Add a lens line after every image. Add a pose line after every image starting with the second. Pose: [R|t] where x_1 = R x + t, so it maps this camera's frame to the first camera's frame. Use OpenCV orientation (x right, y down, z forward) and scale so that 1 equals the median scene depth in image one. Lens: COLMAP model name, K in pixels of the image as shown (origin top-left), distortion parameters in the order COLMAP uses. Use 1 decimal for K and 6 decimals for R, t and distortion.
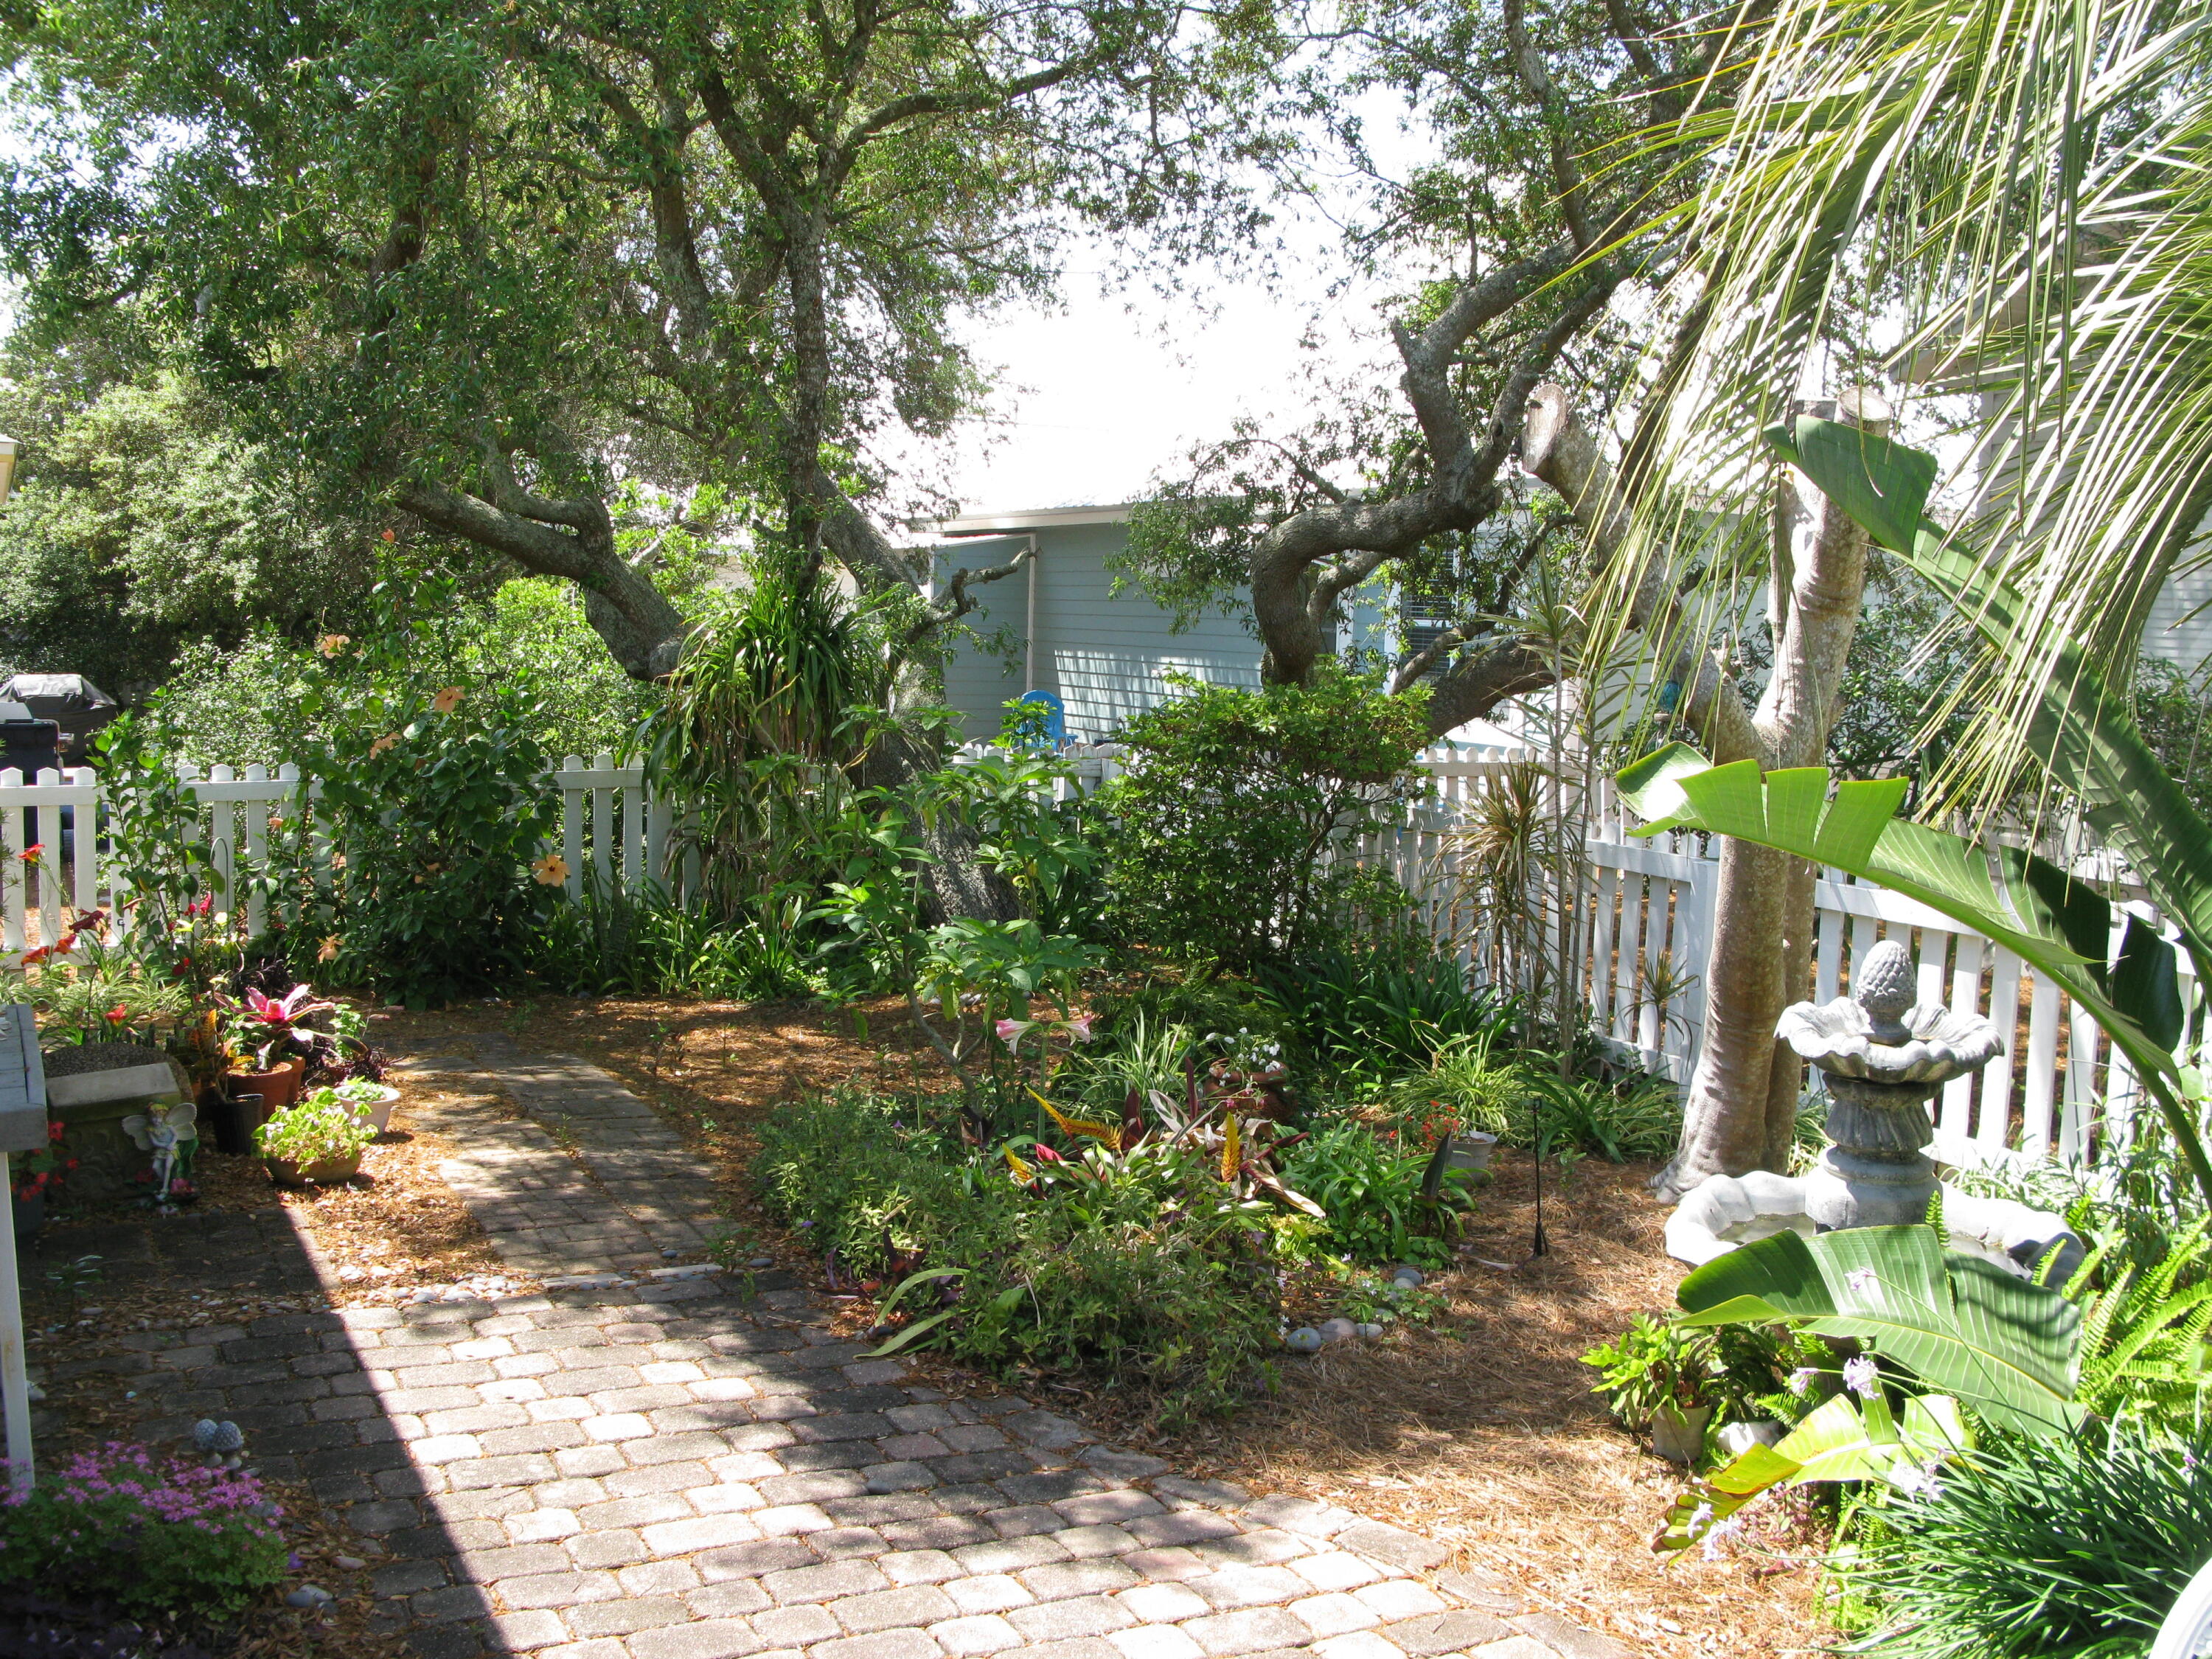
lens RADIAL K [[2217.4, 0, 1073.2], [0, 2217.4, 811.1], [0, 0, 1]] dist [-0.208464, 0.244927]
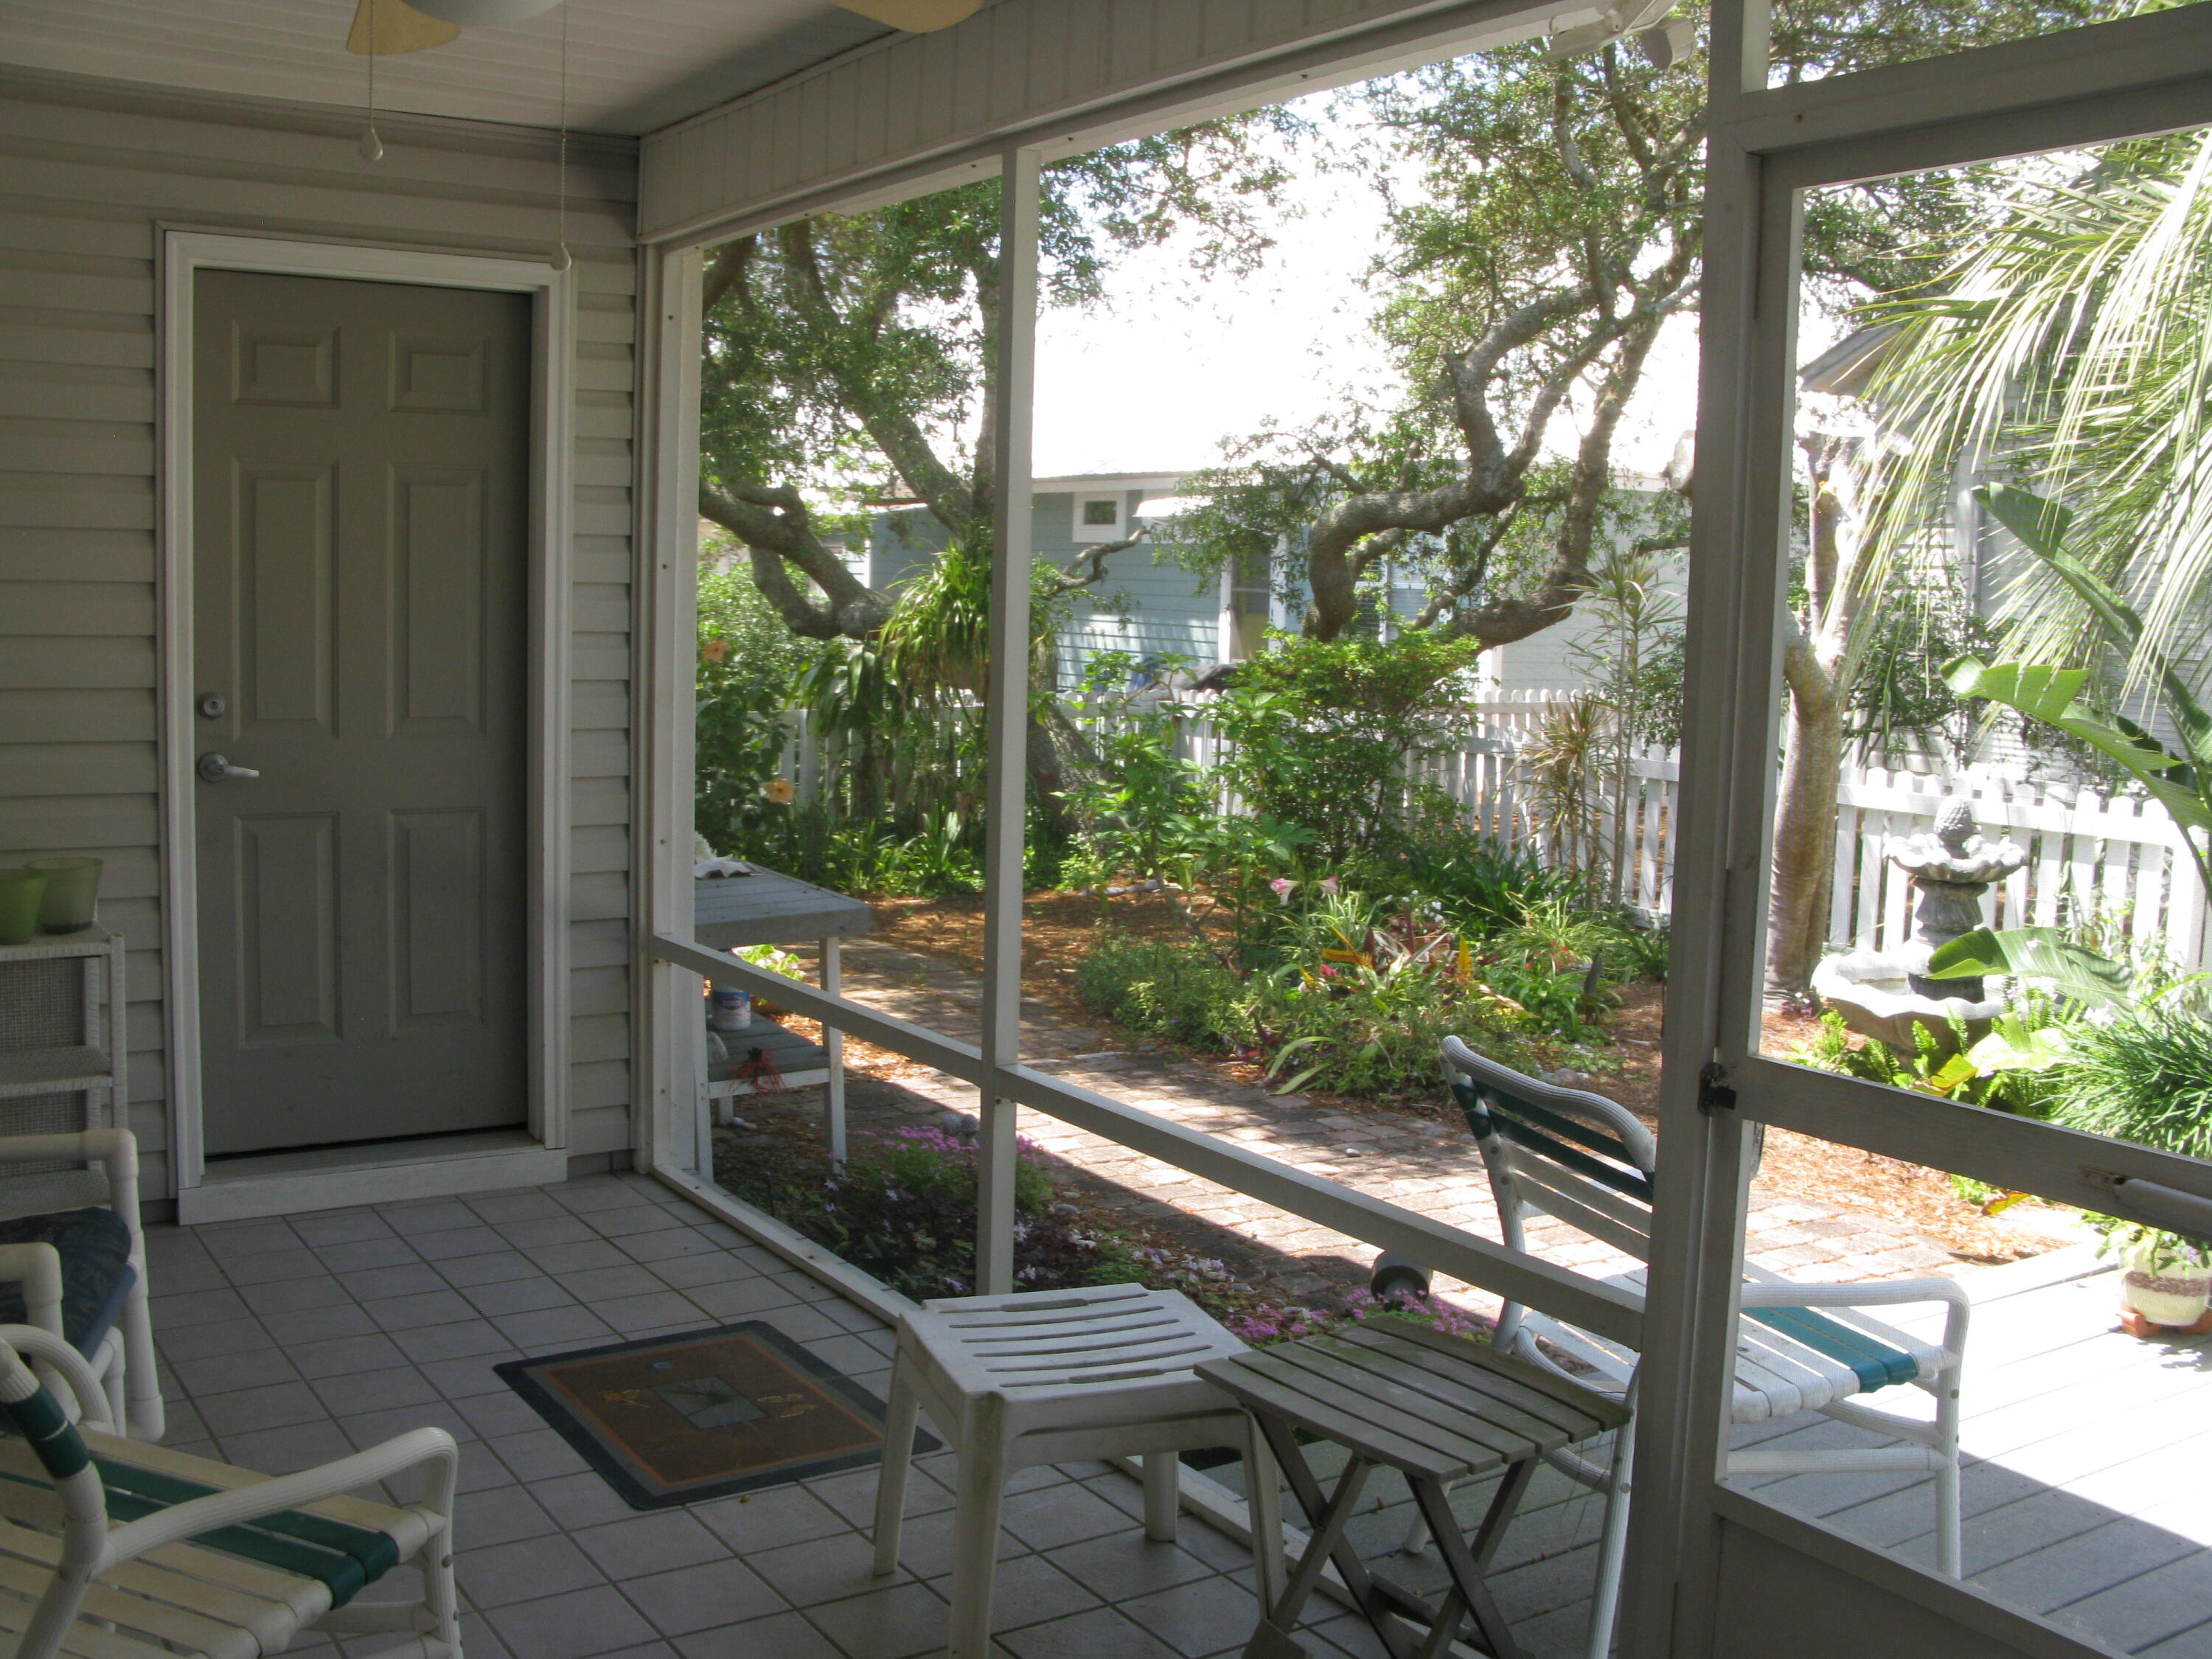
lens RADIAL K [[2214.8, 0, 1100.8], [0, 2214.8, 834.3], [0, 0, 1]] dist [-0.205926, 0.242448]
pose [[0.993604, -0.012183, 0.112265, -0.278666], [0.008865, 0.999510, 0.030009, 0.022500], [-0.112575, -0.028821, 0.993225, -0.333186]]
